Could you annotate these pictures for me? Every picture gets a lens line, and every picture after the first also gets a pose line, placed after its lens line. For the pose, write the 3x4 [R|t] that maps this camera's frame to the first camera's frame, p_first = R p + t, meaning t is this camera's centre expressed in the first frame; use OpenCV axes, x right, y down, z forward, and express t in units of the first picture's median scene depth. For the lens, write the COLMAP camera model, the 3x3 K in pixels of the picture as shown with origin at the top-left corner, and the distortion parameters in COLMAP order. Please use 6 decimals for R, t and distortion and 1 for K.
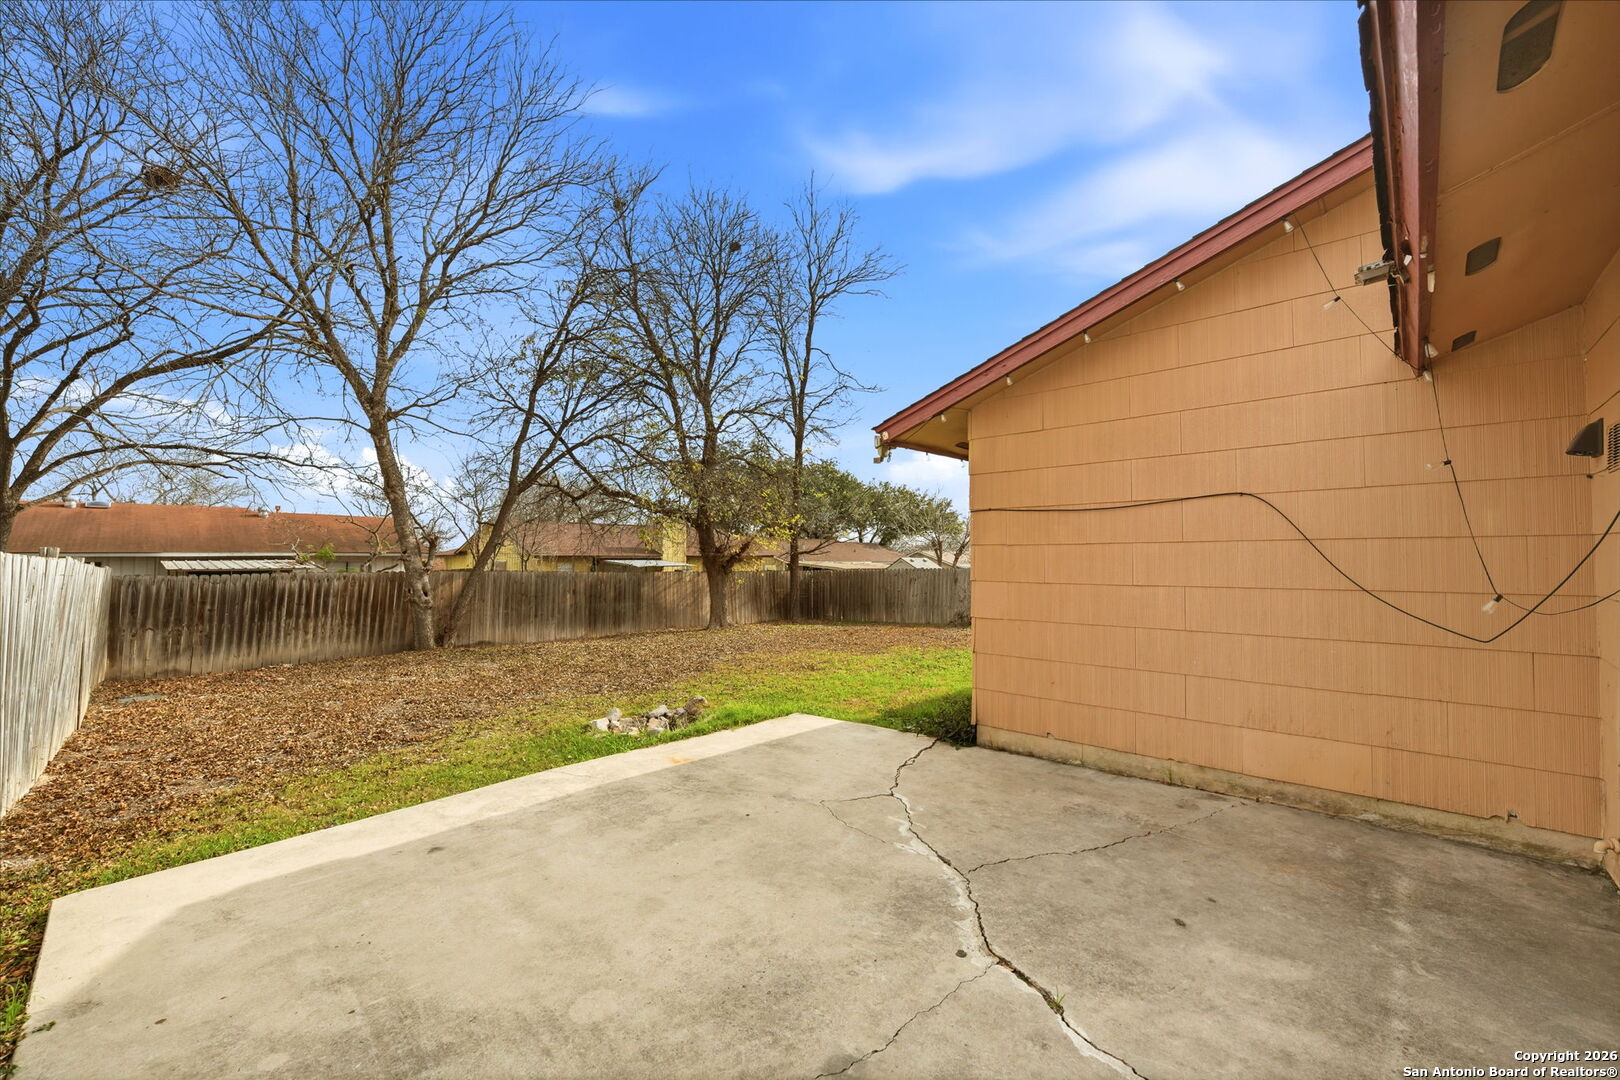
lens RADIAL K [[655.3, 0, 810.2], [0, 655.3, 536.7], [0, 0, 1]] dist [-0.016139, 0.001439]
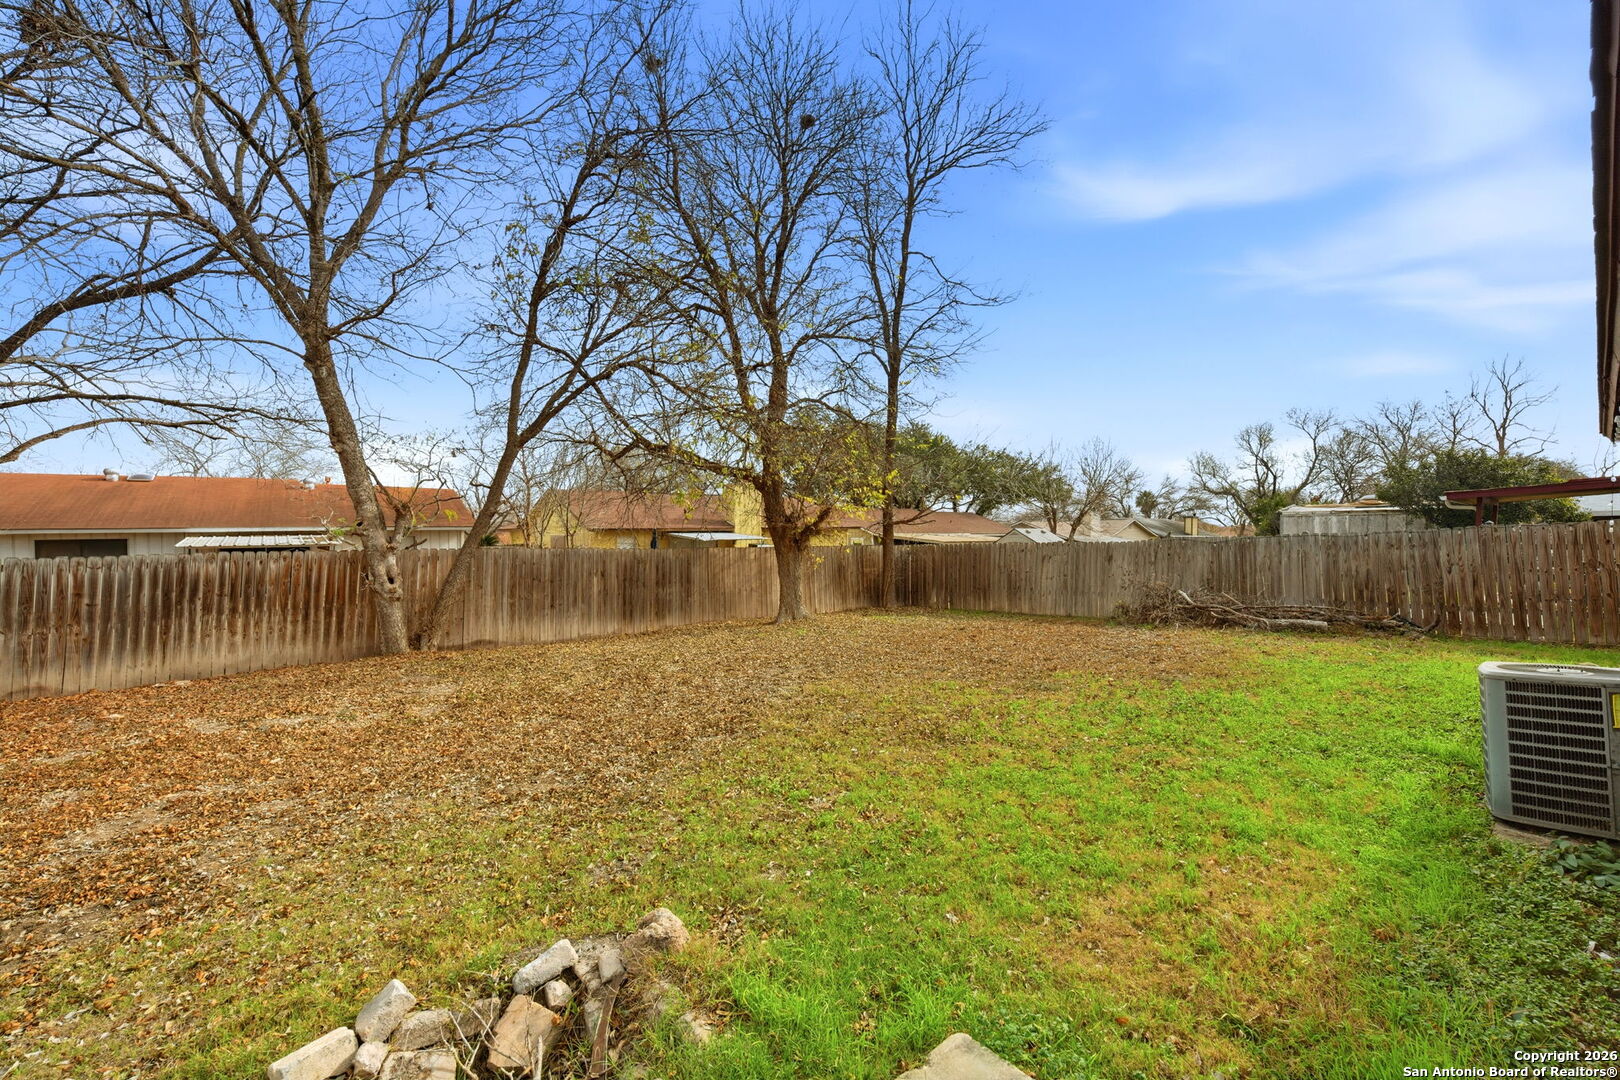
lens RADIAL K [[655.3, 0, 803.2], [0, 655.3, 532.9], [0, 0, 1]] dist [-0.016139, 0.001439]
pose [[0.989982, -0.005276, -0.141098, -0.016394], [0.010379, 0.999317, 0.035453, 0.009264], [0.140814, -0.036562, 0.989361, 0.245452]]
